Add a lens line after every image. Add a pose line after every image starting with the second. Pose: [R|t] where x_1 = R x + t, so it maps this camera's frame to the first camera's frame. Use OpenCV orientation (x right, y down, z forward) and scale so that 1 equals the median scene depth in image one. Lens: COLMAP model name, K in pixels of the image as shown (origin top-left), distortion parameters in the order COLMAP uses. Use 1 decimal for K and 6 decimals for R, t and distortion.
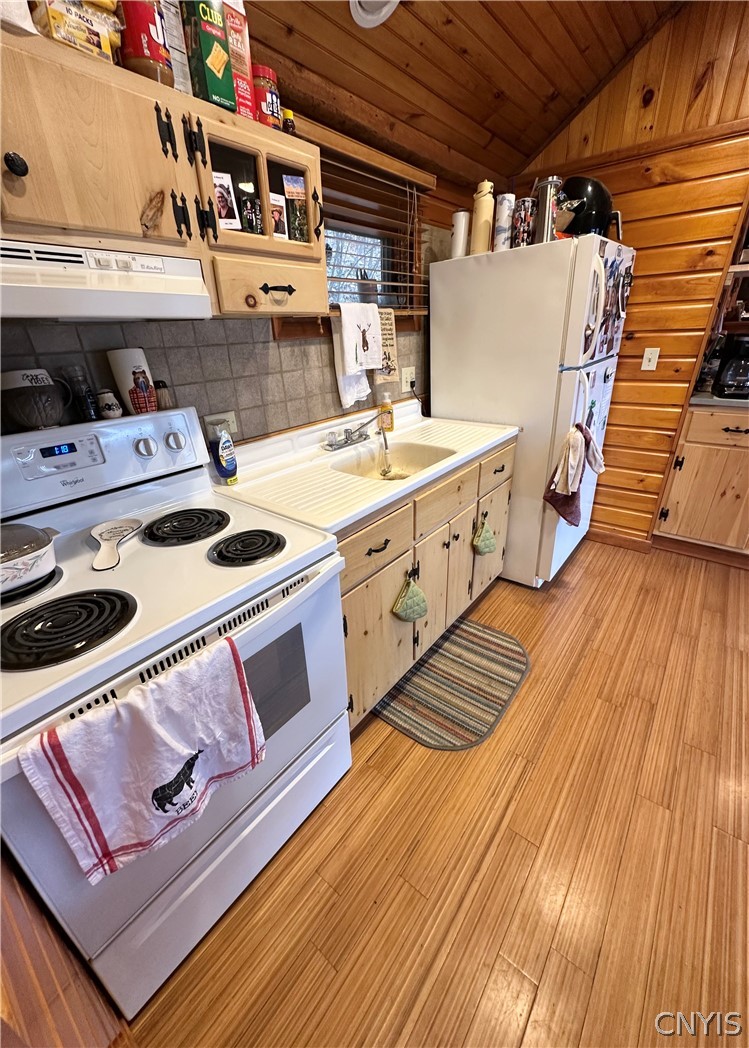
lens RADIAL K [[416.6, 0, 375.2], [0, 416.6, 523.0], [0, 0, 1]] dist [-0.002933, -0.000181]
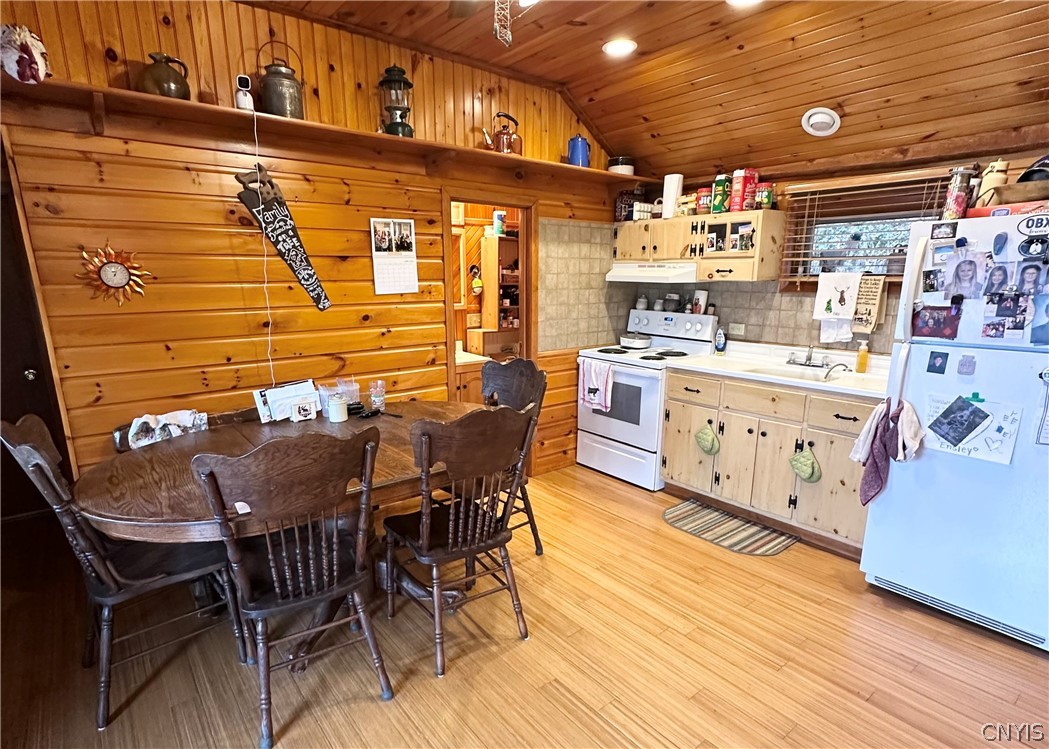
lens RADIAL K [[555.1, 0, 505.4], [0, 555.1, 415.3], [0, 0, 1]] dist [-0.007029, 0.000558]
pose [[-0.244354, 0.279032, -0.928672, 3.047051], [-0.397206, 0.844868, 0.358366, -0.488759], [0.884601, 0.456442, -0.095613, 0.565326]]
